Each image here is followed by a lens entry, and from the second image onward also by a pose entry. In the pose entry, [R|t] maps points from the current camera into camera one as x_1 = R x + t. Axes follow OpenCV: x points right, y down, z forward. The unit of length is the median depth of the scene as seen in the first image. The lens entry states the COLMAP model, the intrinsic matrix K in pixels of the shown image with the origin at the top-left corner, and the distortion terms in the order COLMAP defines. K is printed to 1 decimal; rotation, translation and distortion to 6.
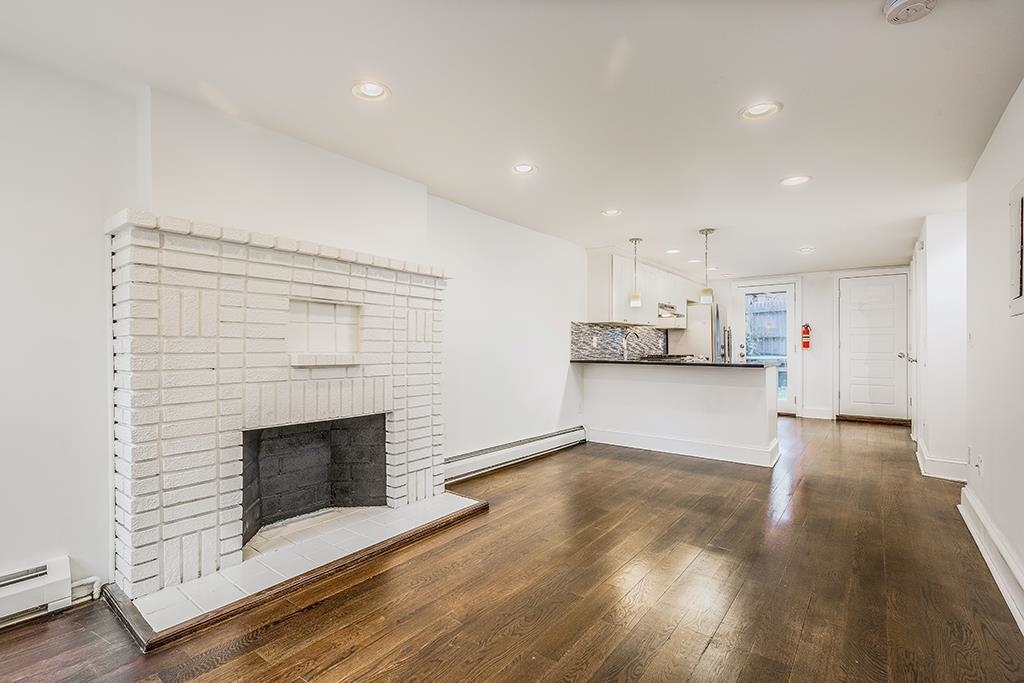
lens RADIAL K [[472.8, 0, 507.9], [0, 472.8, 347.6], [0, 0, 1]] dist [0.016952, 0.000863]
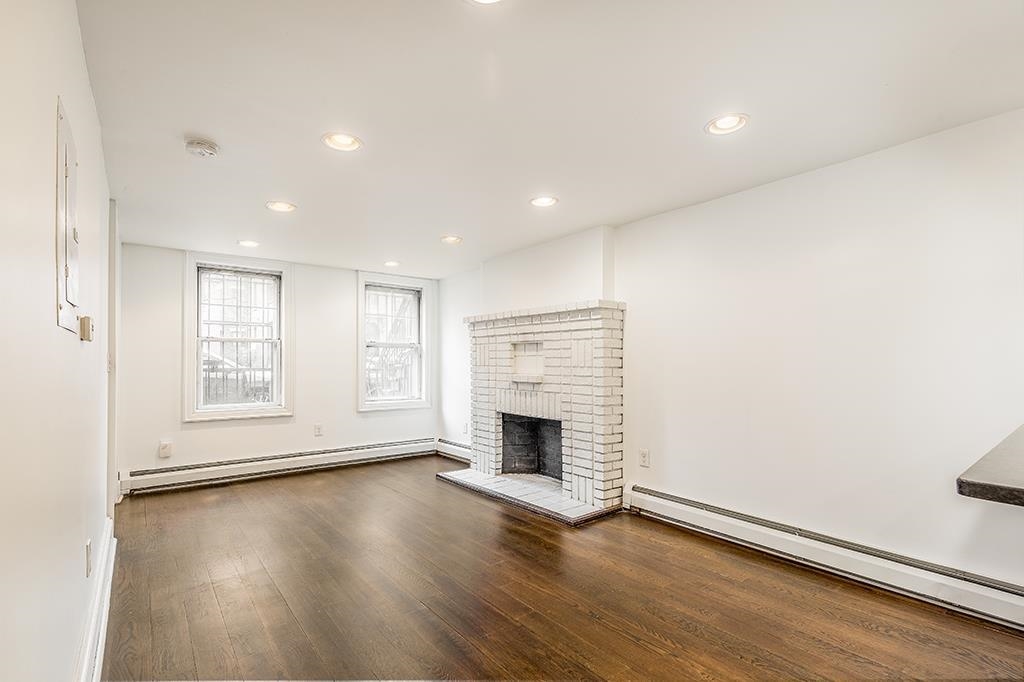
lens RADIAL K [[472.8, 0, 496.8], [0, 472.8, 364.4], [0, 0, 1]] dist [0.016952, 0.000863]
pose [[-0.258058, -0.000892, -0.966129, 1.153470], [-0.001283, 0.999999, -0.000581, -0.020991], [0.966128, 0.001089, -0.258059, 1.262015]]
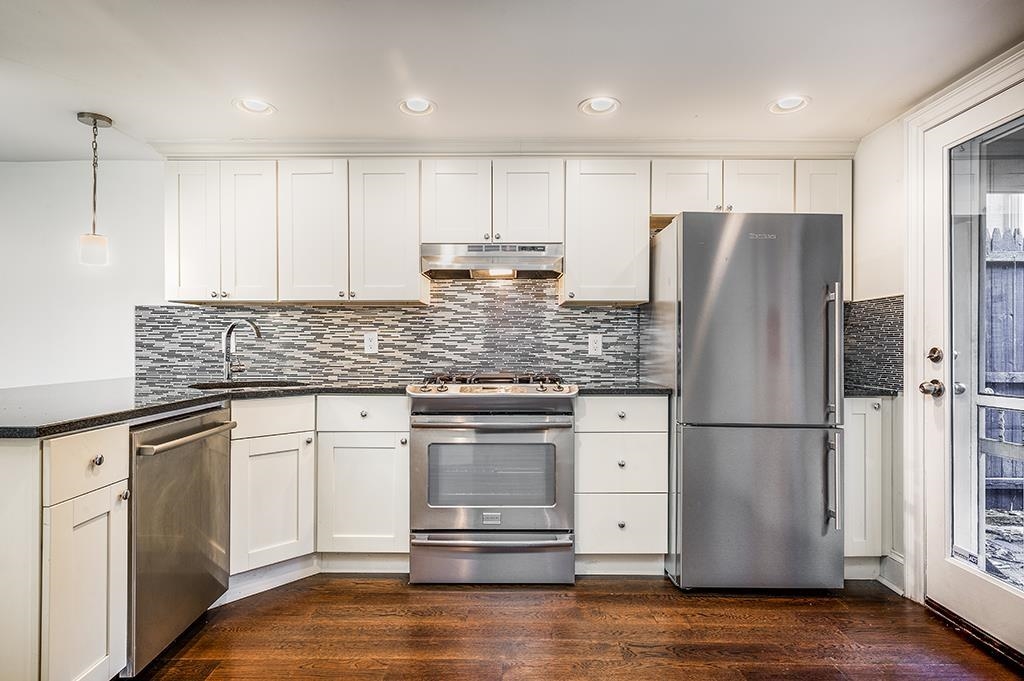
lens RADIAL K [[521.9, 0, 508.9], [0, 521.9, 343.4], [0, 0, 1]] dist [-0.000093, -0.000937]
pose [[0.601010, -0.003982, -0.799232, 1.640025], [-0.002479, 0.999973, -0.006847, -0.017201], [0.799238, 0.006097, 0.600984, 1.852275]]
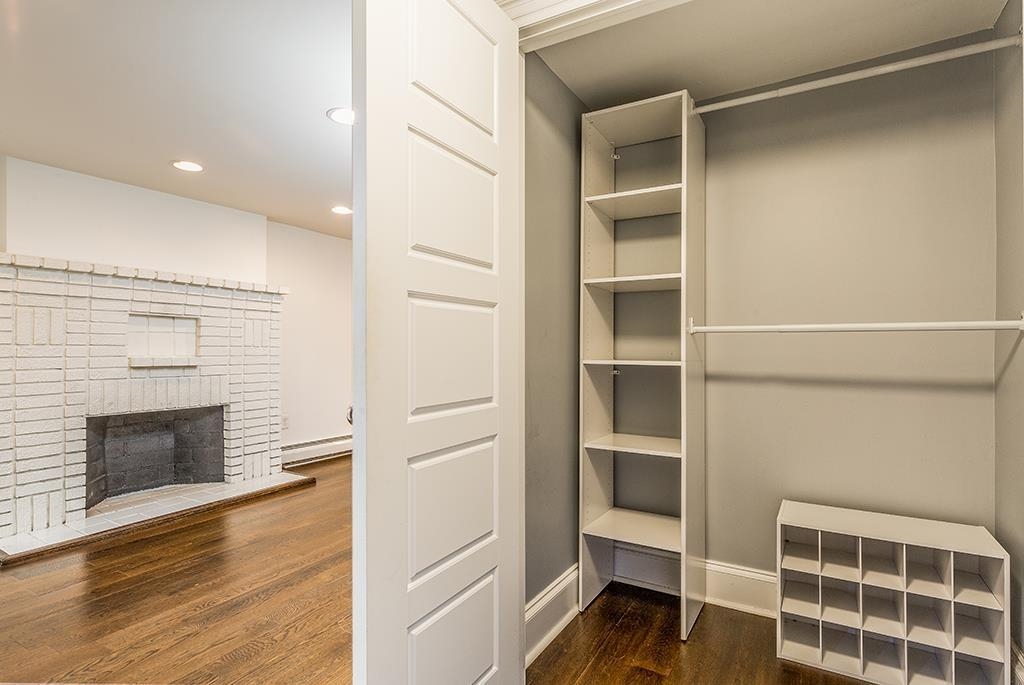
lens RADIAL K [[510.0, 0, 514.6], [0, 510.0, 344.3], [0, 0, 1]] dist [0.004962, 0.001680]
pose [[0.990700, -0.002333, 0.136044, 0.333393], [0.003835, 0.999935, -0.010781, -0.002484], [-0.136010, 0.011203, 0.990644, -0.442058]]
